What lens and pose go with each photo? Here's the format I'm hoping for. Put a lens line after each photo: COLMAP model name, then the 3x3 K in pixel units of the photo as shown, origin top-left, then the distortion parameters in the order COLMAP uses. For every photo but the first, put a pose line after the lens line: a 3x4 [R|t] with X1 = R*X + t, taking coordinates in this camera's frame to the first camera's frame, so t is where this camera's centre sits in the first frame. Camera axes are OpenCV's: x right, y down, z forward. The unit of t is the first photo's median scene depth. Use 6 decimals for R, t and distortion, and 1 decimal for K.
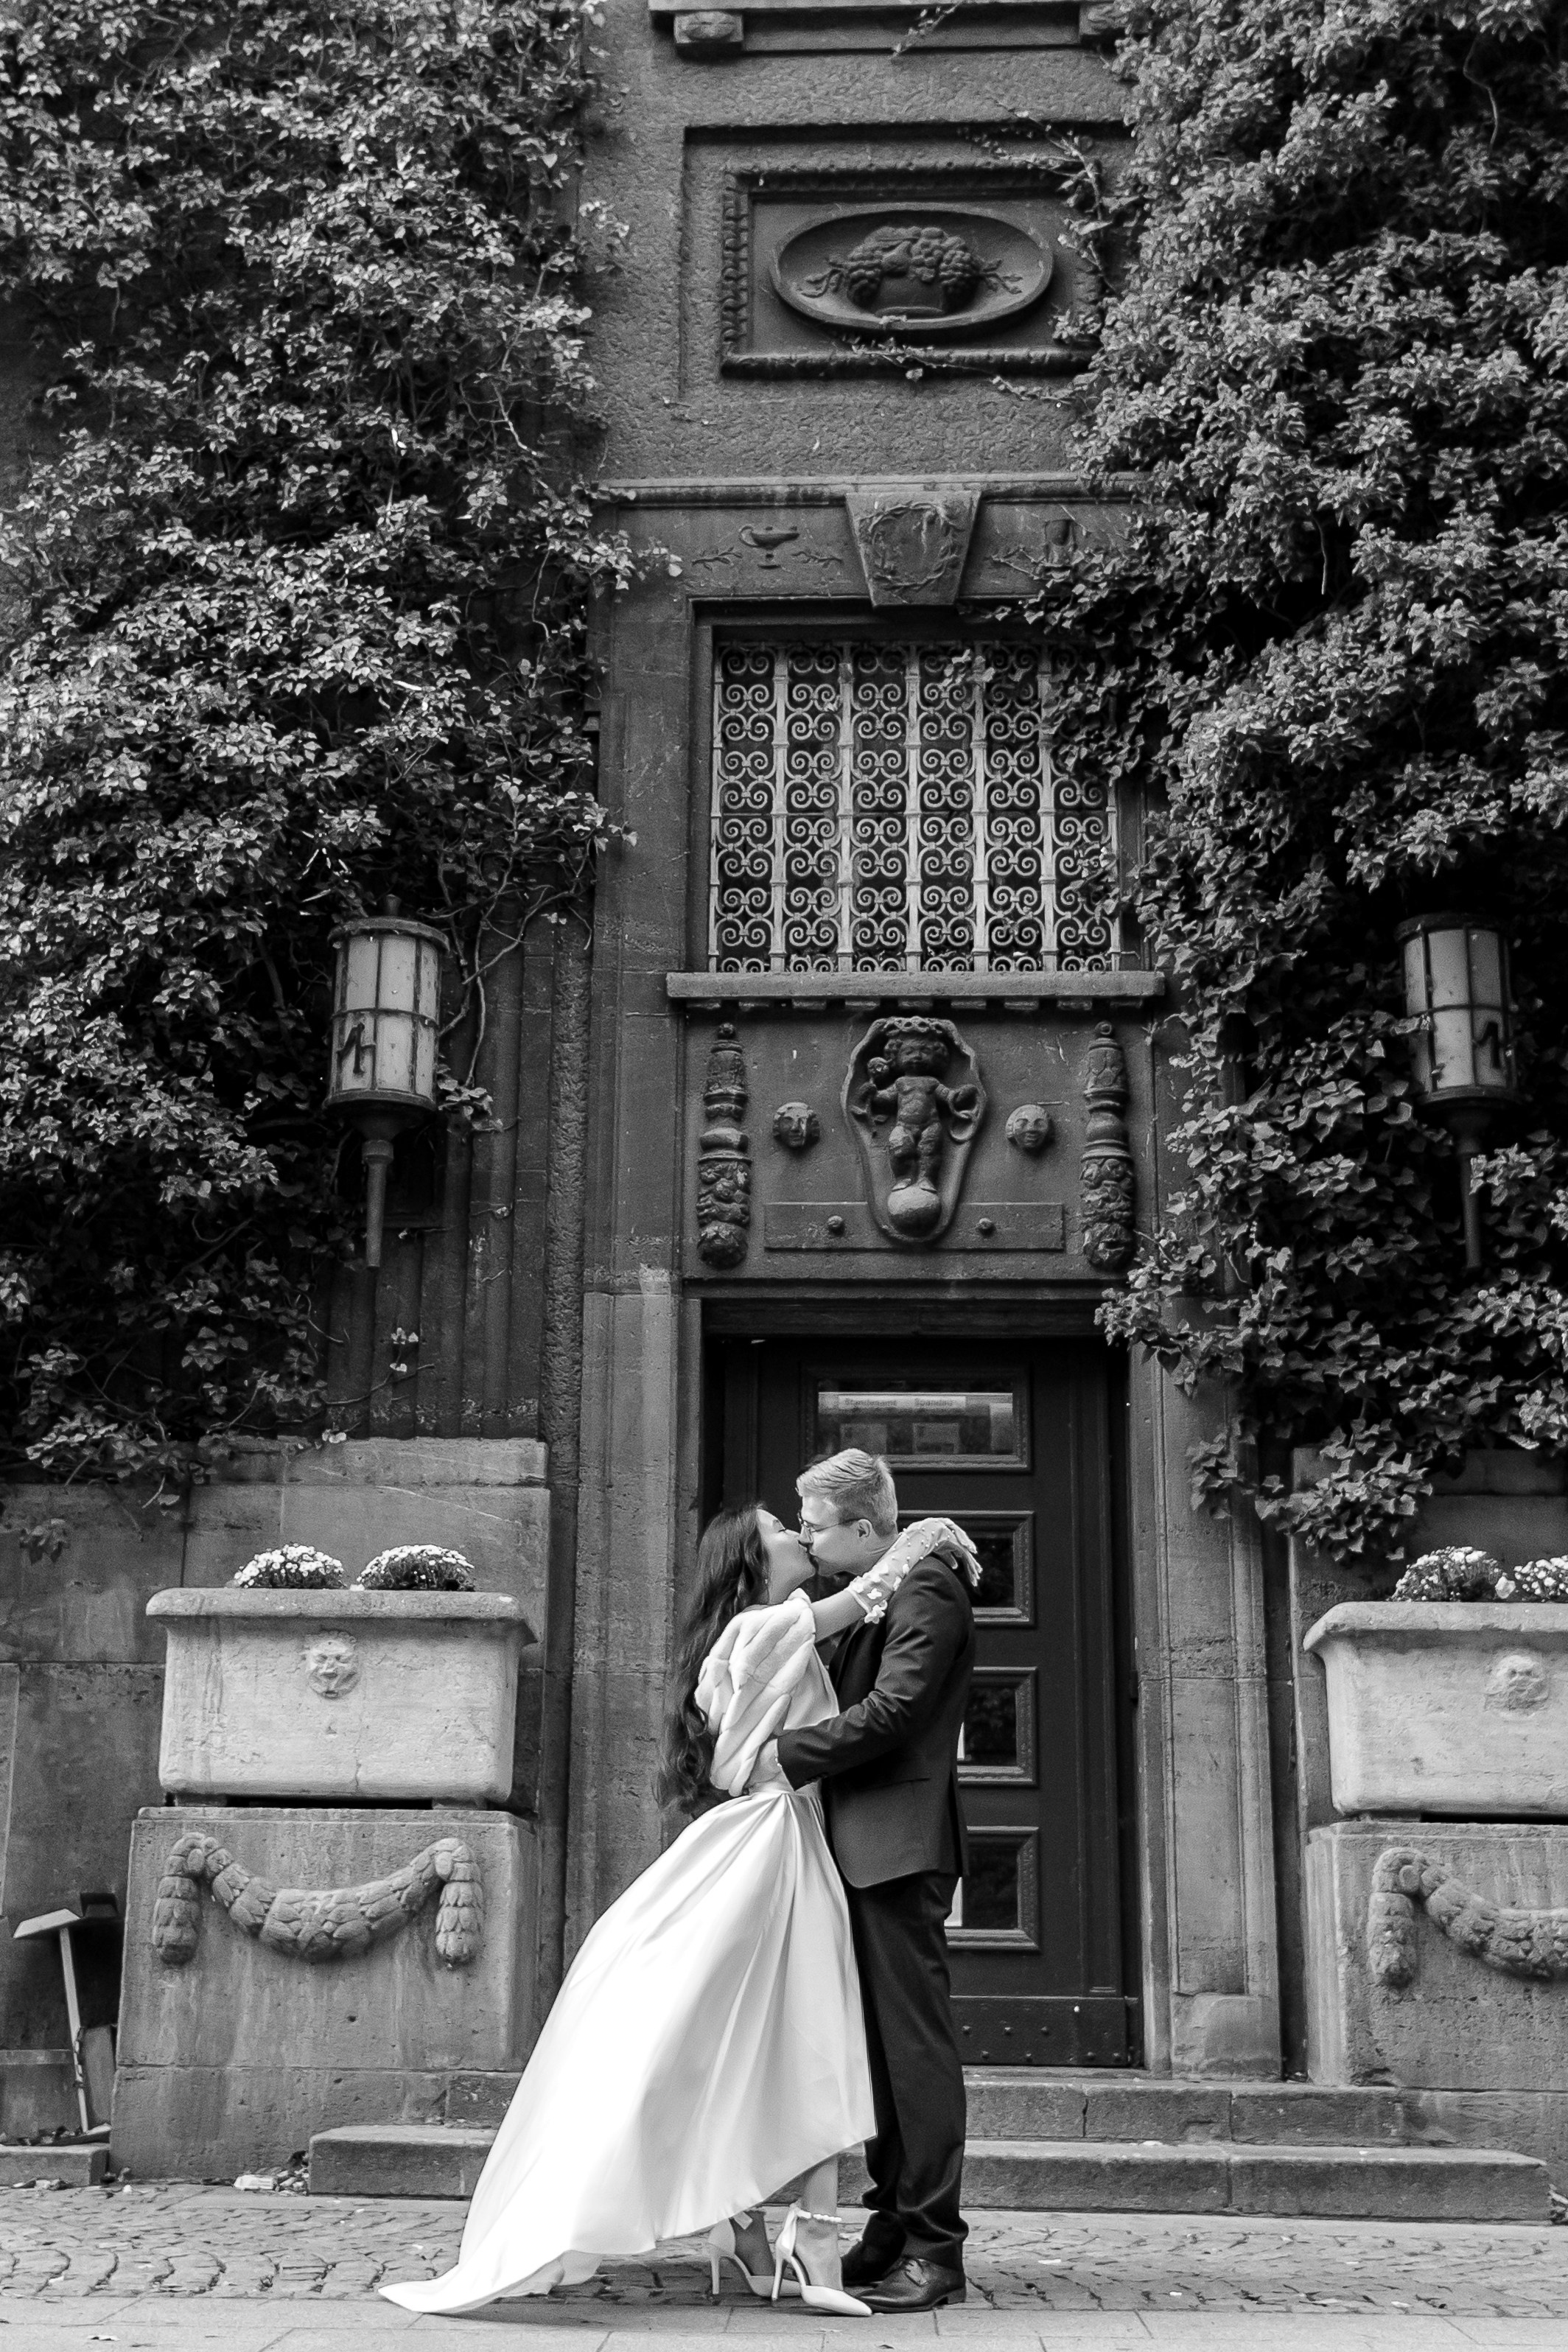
lens RADIAL K [[2997.5, 0, 697.7], [0, 2997.5, 1101.9], [0, 0, 1]] dist [0.008482, 0.000000]
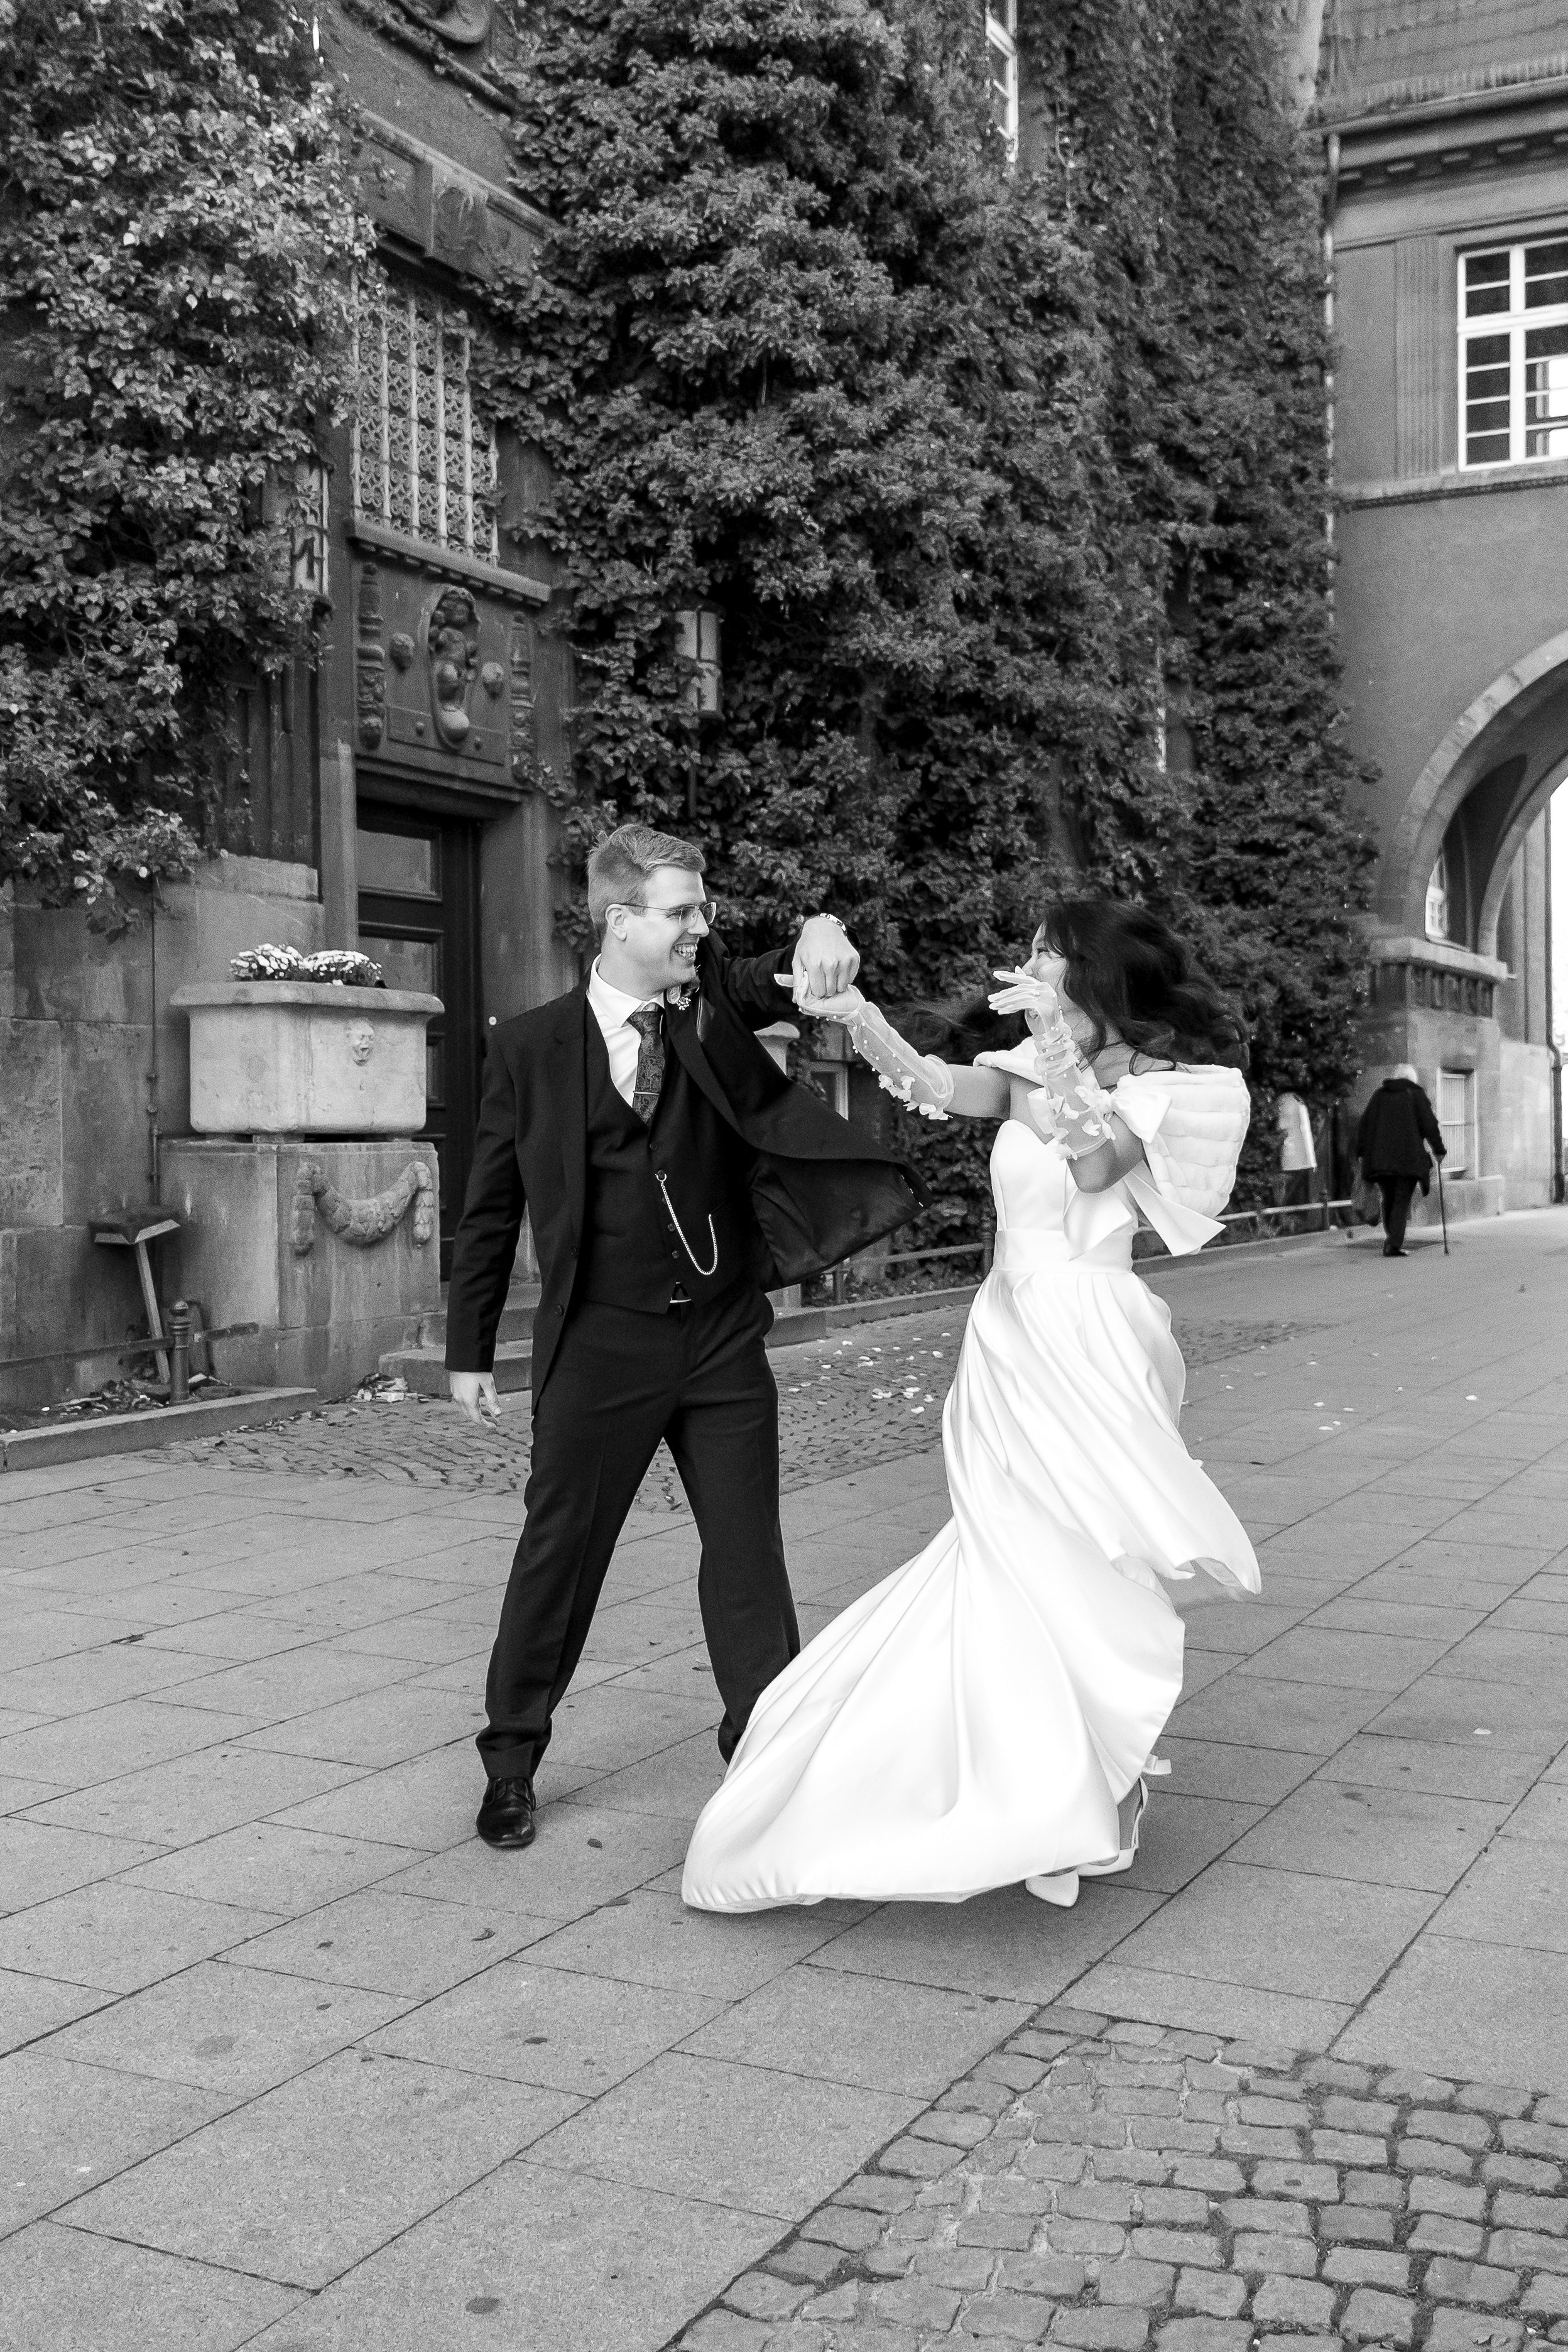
lens RADIAL K [[2575.5, 0, 771.8], [0, 2575.5, 1162.4], [0, 0, 1]] dist [0.010525, 0.000000]
pose [[0.398946, -0.030058, 0.916482, -1.033690], [-0.249201, 0.958293, 0.139907, 0.026298], [-0.882463, -0.284203, 0.374817, 0.342779]]
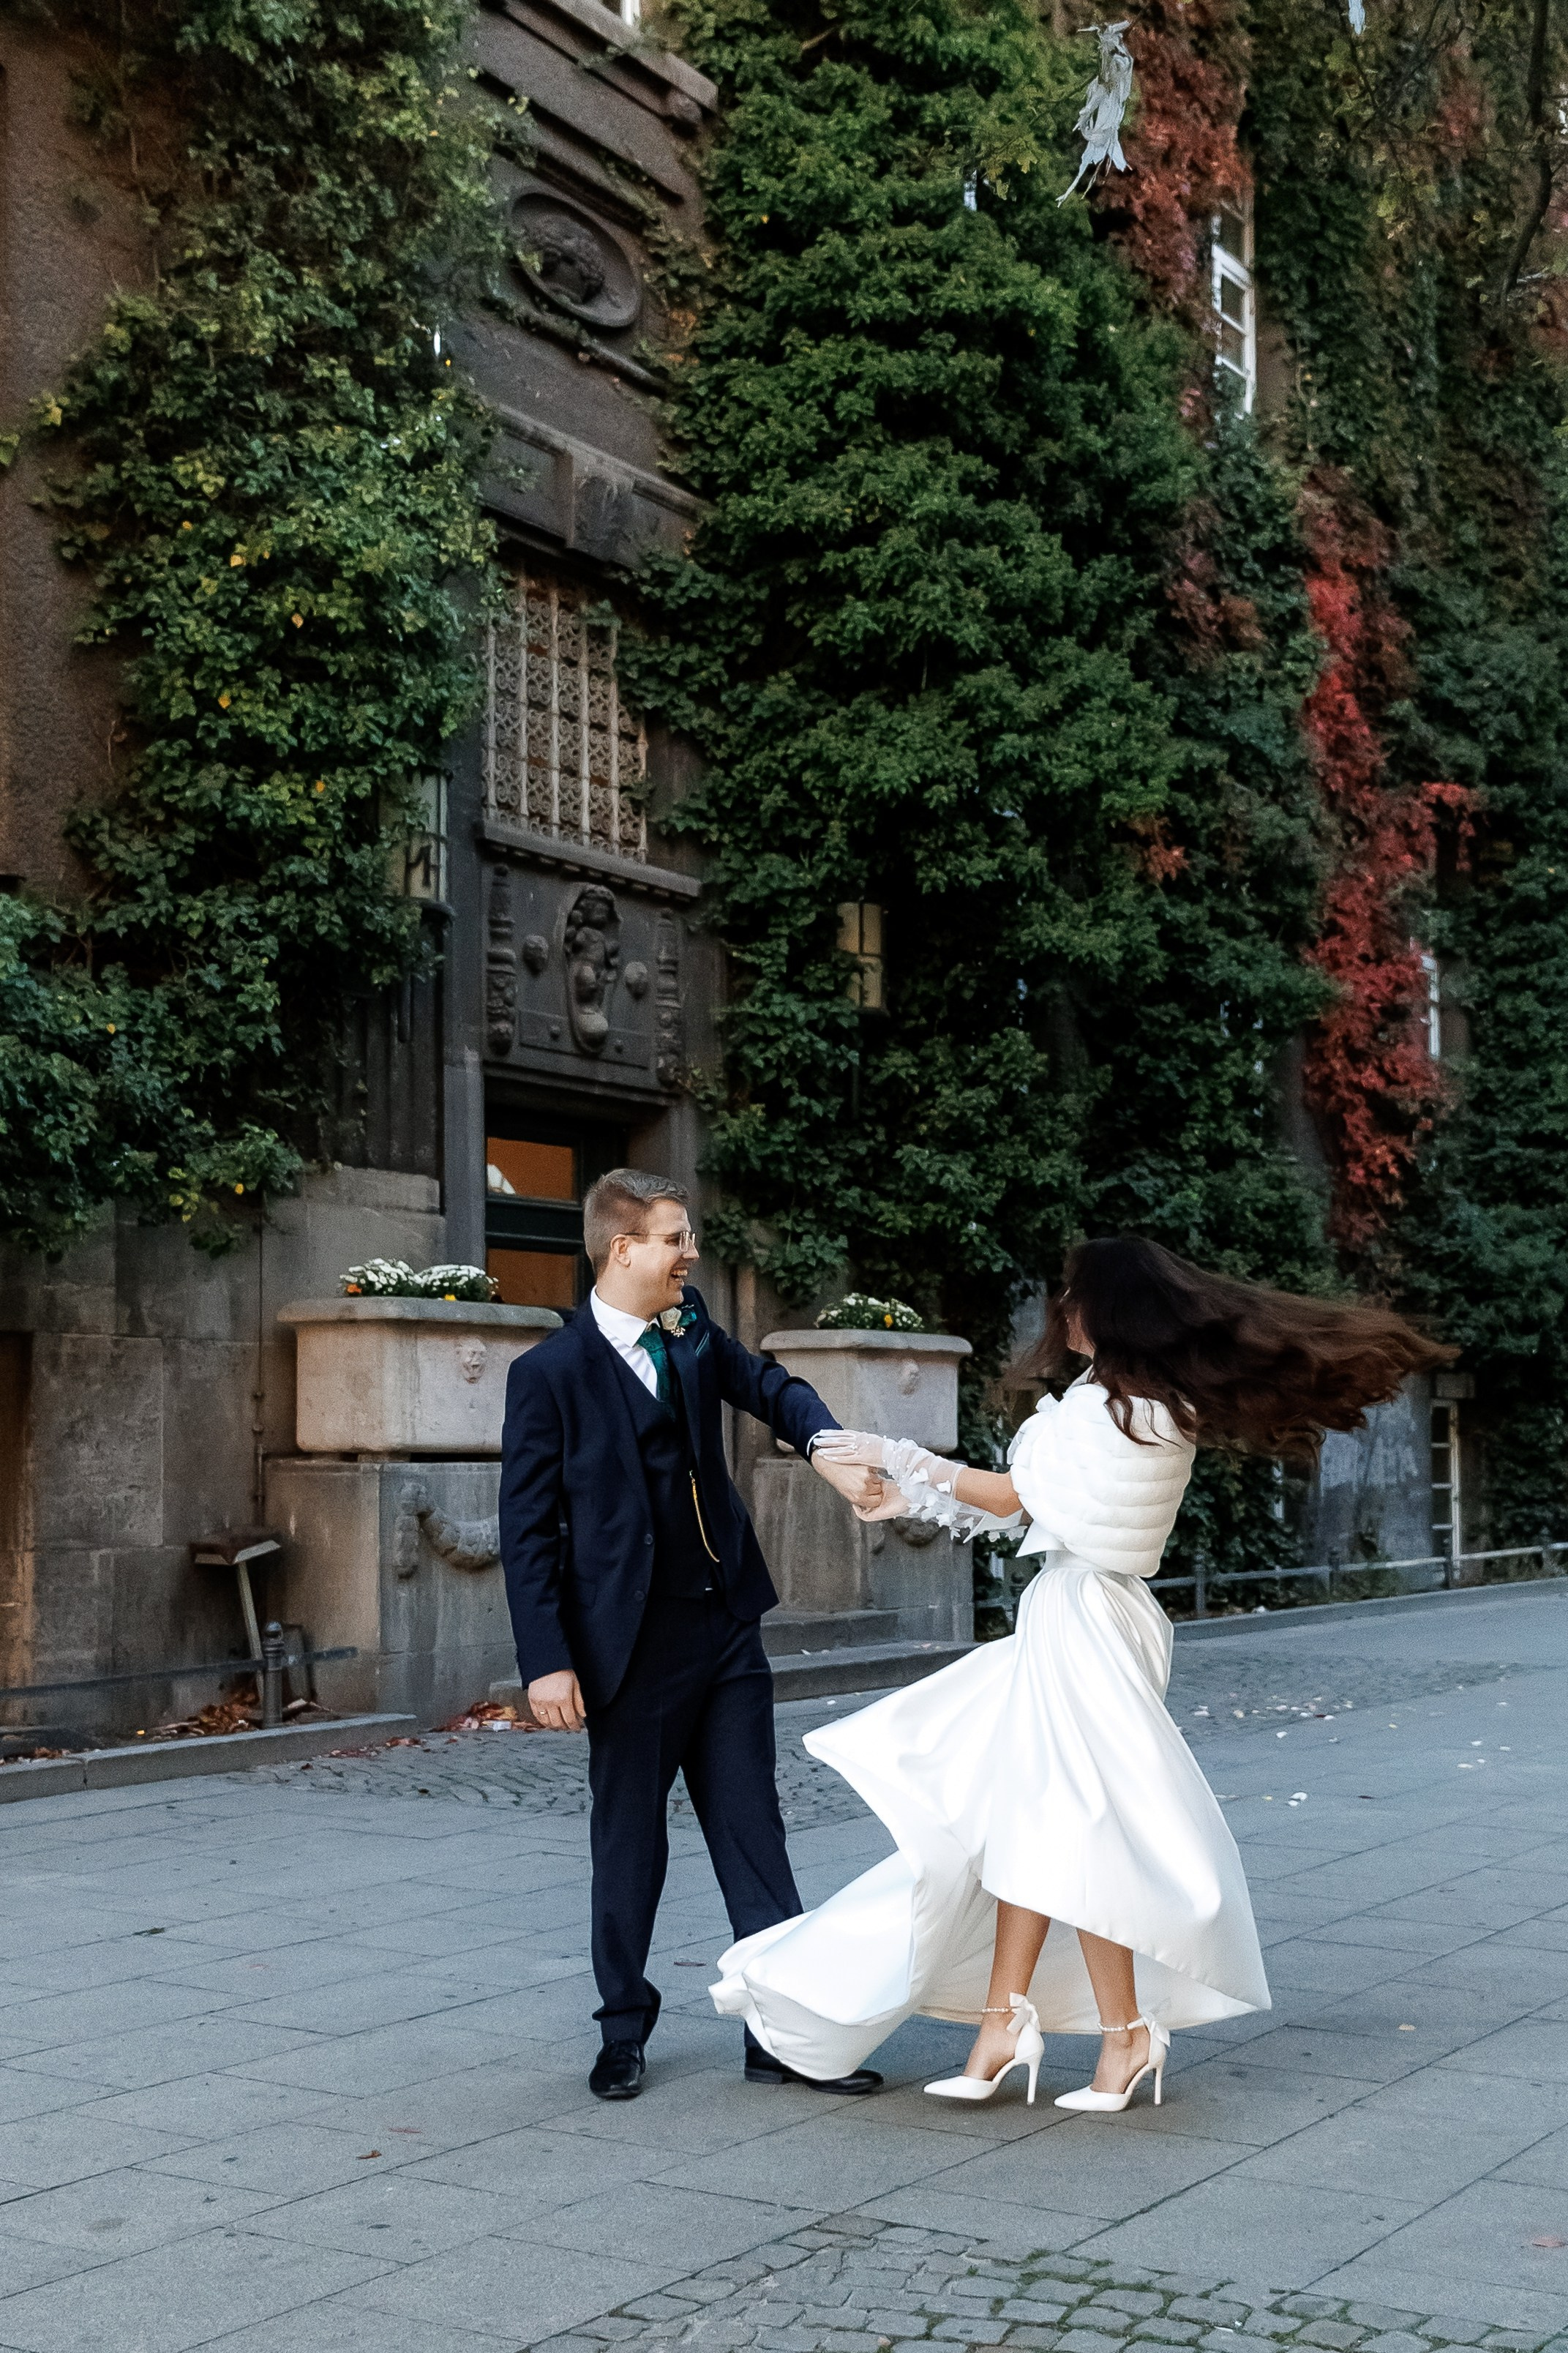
lens RADIAL K [[2998.4, 0, 866.9], [0, 2998.4, 1356.9], [0, 0, 1]] dist [0.008482, 0.000000]
pose [[0.469706, 0.011859, 0.882743, -1.114367], [-0.241093, 0.963624, 0.115340, -0.008578], [-0.849265, -0.266999, 0.455479, 0.220932]]
